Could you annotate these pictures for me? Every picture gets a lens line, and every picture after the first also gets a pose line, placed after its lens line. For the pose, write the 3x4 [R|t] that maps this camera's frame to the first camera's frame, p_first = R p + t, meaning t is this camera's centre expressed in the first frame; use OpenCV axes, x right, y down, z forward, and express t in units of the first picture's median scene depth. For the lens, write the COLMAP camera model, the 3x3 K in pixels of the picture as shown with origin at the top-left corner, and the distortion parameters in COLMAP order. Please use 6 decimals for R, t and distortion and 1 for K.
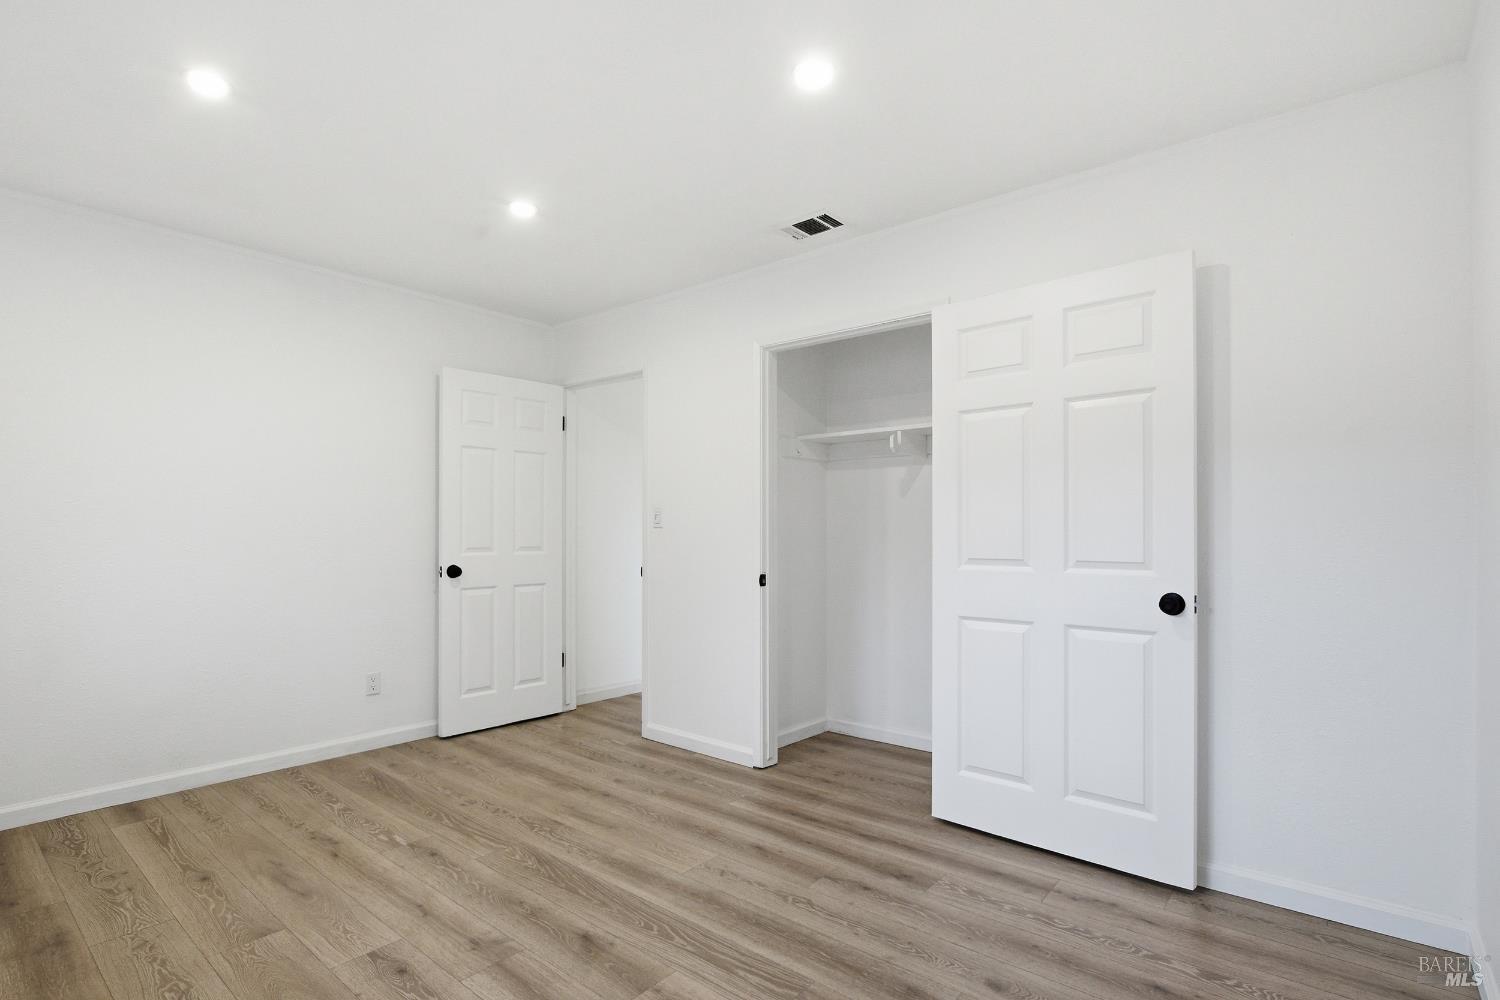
lens RADIAL K [[736.8, 0, 750.3], [0, 736.8, 507.4], [0, 0, 1]] dist [-0.025591, 0.003983]
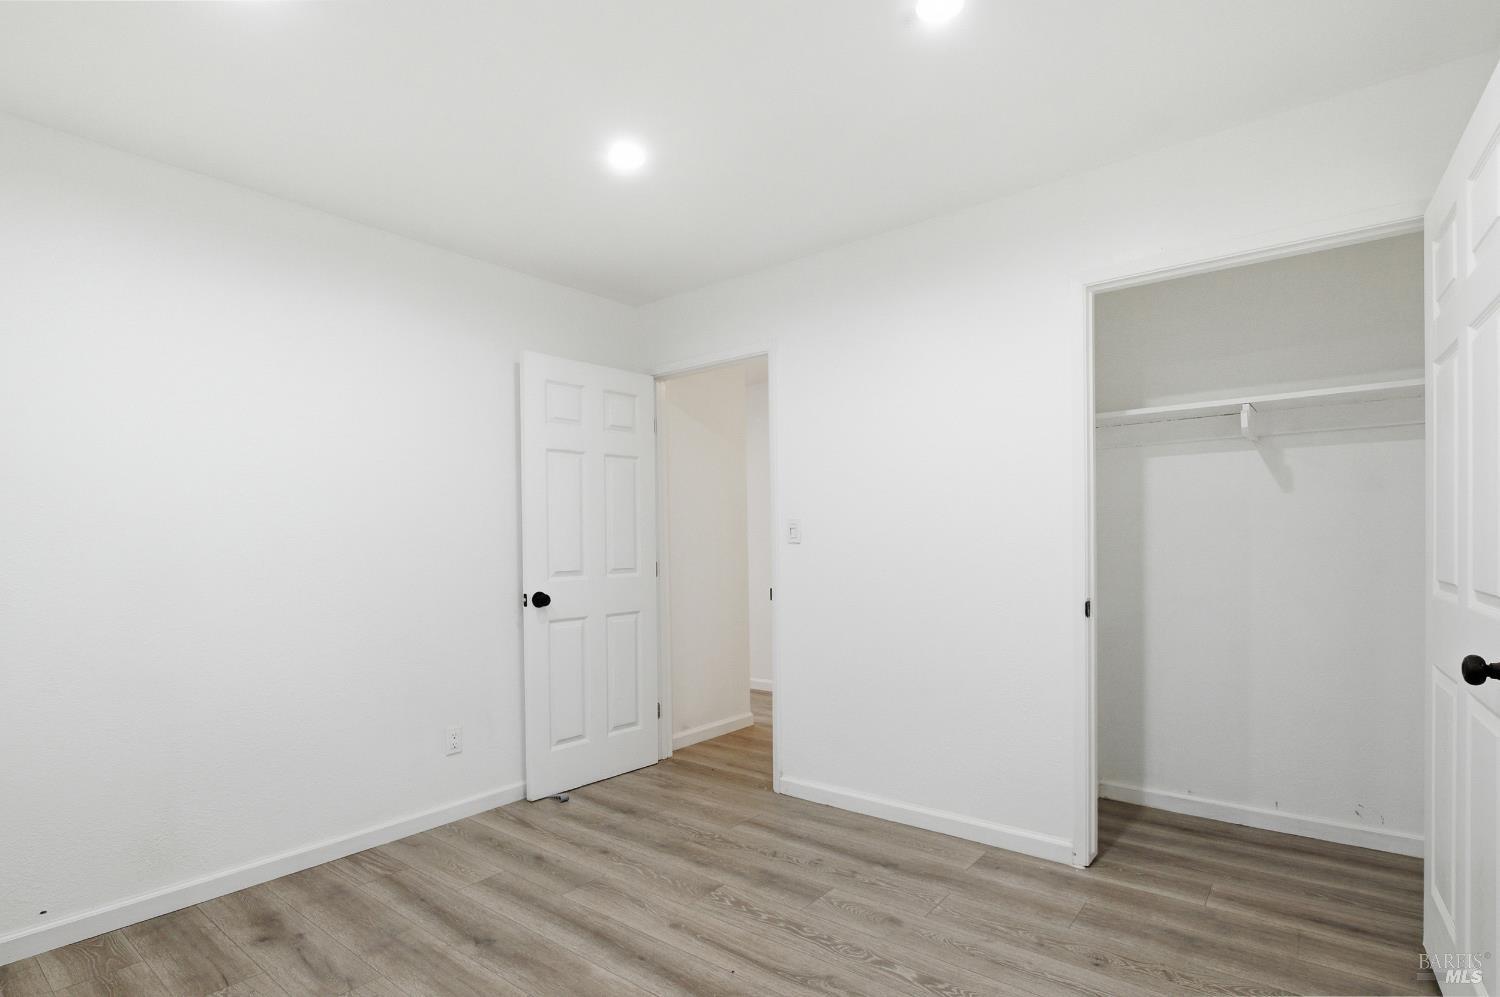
lens RADIAL K [[736.8, 0, 742.3], [0, 736.8, 537.3], [0, 0, 1]] dist [-0.025591, 0.003983]
pose [[0.999491, -0.021781, 0.023293, -0.196336], [0.021242, 0.999507, 0.023140, 0.001659], [-0.023786, -0.022634, 0.999461, 0.168424]]
